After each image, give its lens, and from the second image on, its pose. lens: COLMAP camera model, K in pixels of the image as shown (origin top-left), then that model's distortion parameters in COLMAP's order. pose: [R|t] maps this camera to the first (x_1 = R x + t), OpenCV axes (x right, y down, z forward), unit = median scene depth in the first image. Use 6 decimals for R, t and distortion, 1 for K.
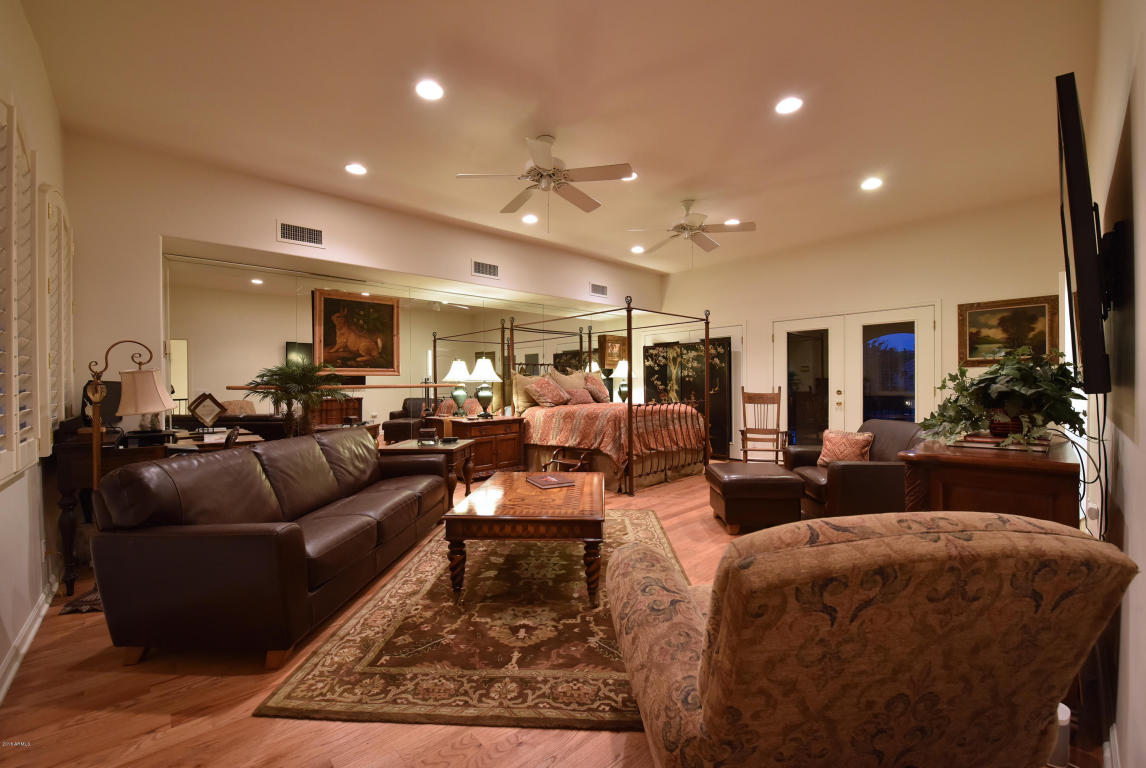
lens RADIAL K [[457.7, 0, 571.6], [0, 457.7, 387.3], [0, 0, 1]] dist [-0.021364, -0.000616]
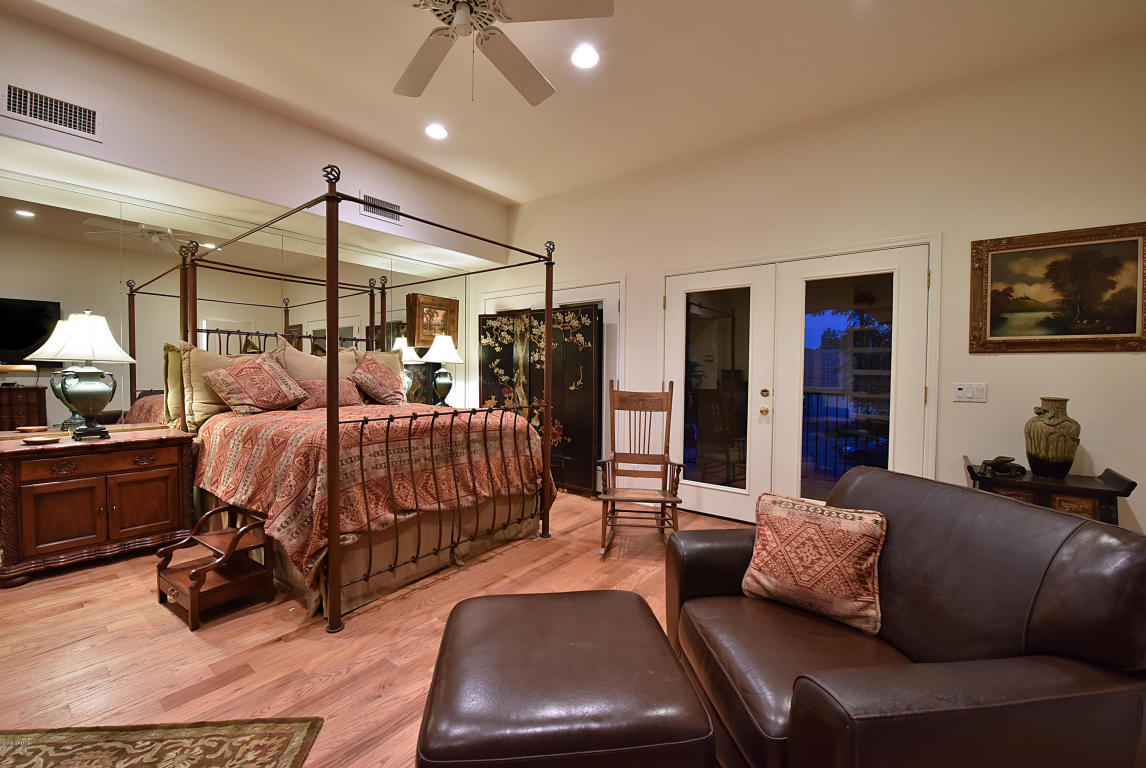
lens RADIAL K [[457.7, 0, 573.8], [0, 457.7, 384.2], [0, 0, 1]] dist [-0.021364, -0.000616]
pose [[0.981971, 0.014612, 0.188468, 0.221773], [-0.017815, 0.999724, 0.015314, -0.005094], [-0.188192, -0.018396, 0.981960, 0.444607]]
